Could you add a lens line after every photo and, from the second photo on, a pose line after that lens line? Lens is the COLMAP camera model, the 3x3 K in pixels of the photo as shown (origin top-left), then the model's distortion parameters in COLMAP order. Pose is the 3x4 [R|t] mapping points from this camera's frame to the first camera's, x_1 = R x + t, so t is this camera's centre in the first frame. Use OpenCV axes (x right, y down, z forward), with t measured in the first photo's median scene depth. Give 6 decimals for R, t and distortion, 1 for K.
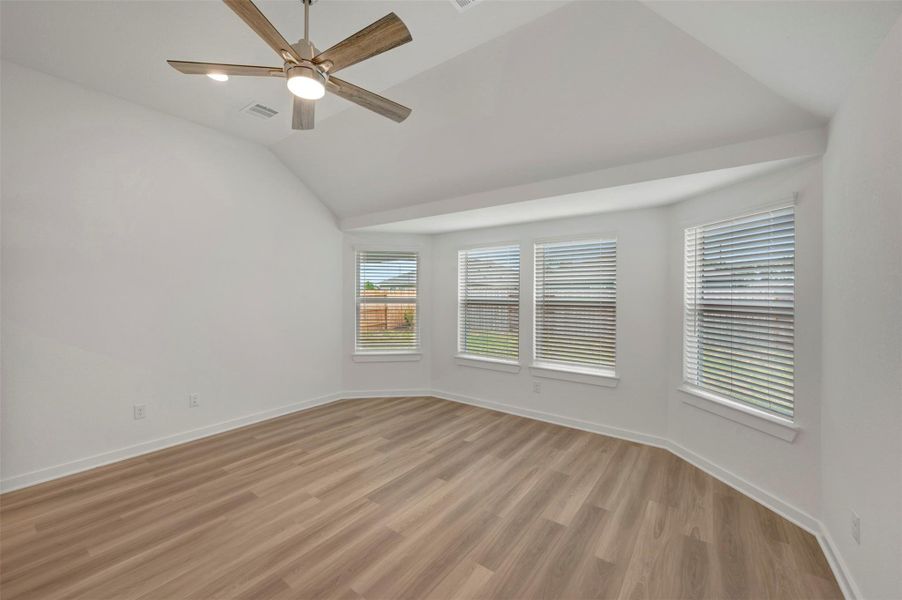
lens RADIAL K [[357.8, 0, 455.7], [0, 357.8, 291.2], [0, 0, 1]] dist [-0.000618, -0.000338]
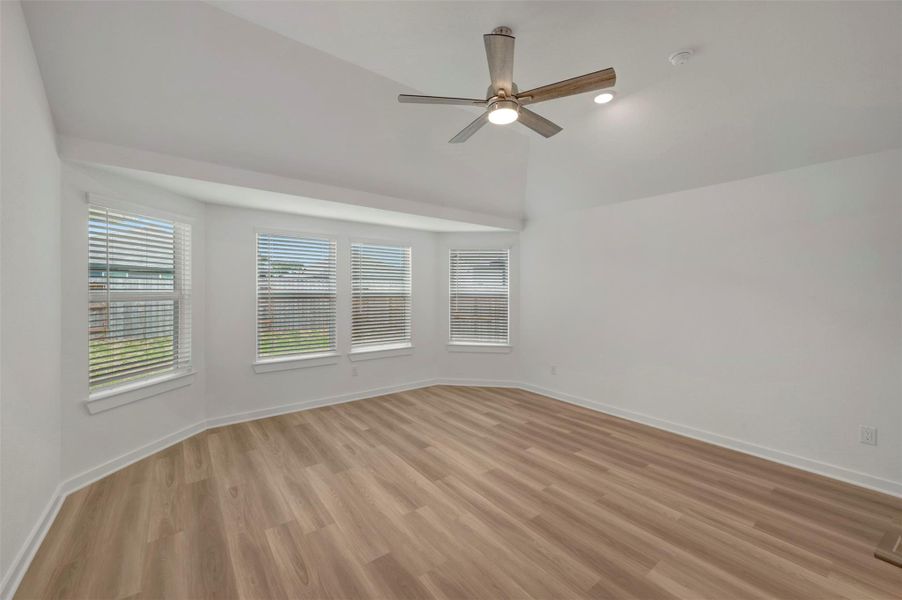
lens RADIAL K [[357.8, 0, 455.7], [0, 357.8, 291.2], [0, 0, 1]] dist [-0.000618, -0.000338]
pose [[0.277503, -0.012238, 0.960647, -0.948651], [-0.012677, 0.999785, 0.016399, -0.003714], [-0.960641, -0.016729, 0.277288, 0.499108]]
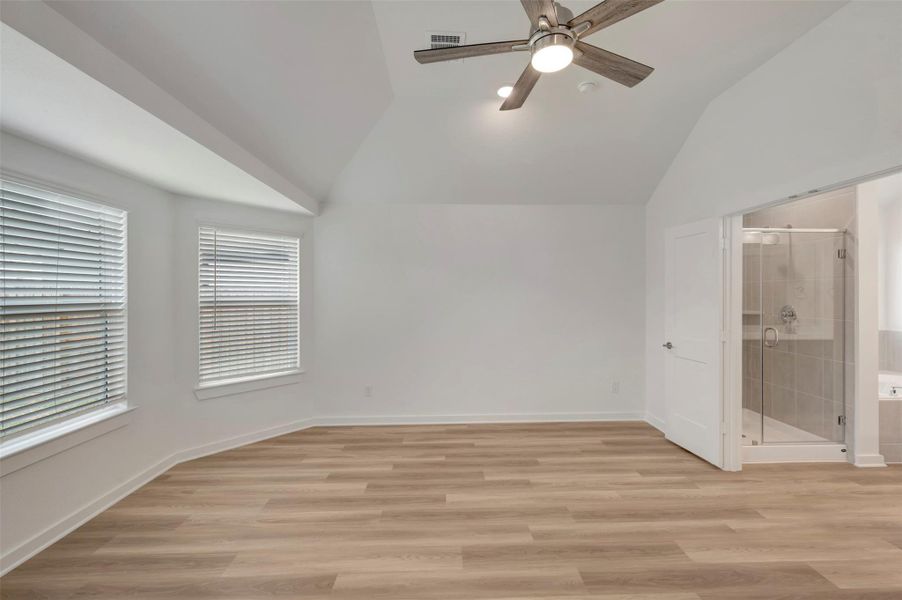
lens RADIAL K [[357.8, 0, 455.7], [0, 357.8, 291.2], [0, 0, 1]] dist [-0.000618, -0.000338]
pose [[-0.613656, -0.002290, 0.789570, -0.568807], [-0.012630, 0.999896, -0.006916, 0.004462], [-0.789473, -0.014216, -0.613621, 1.032059]]
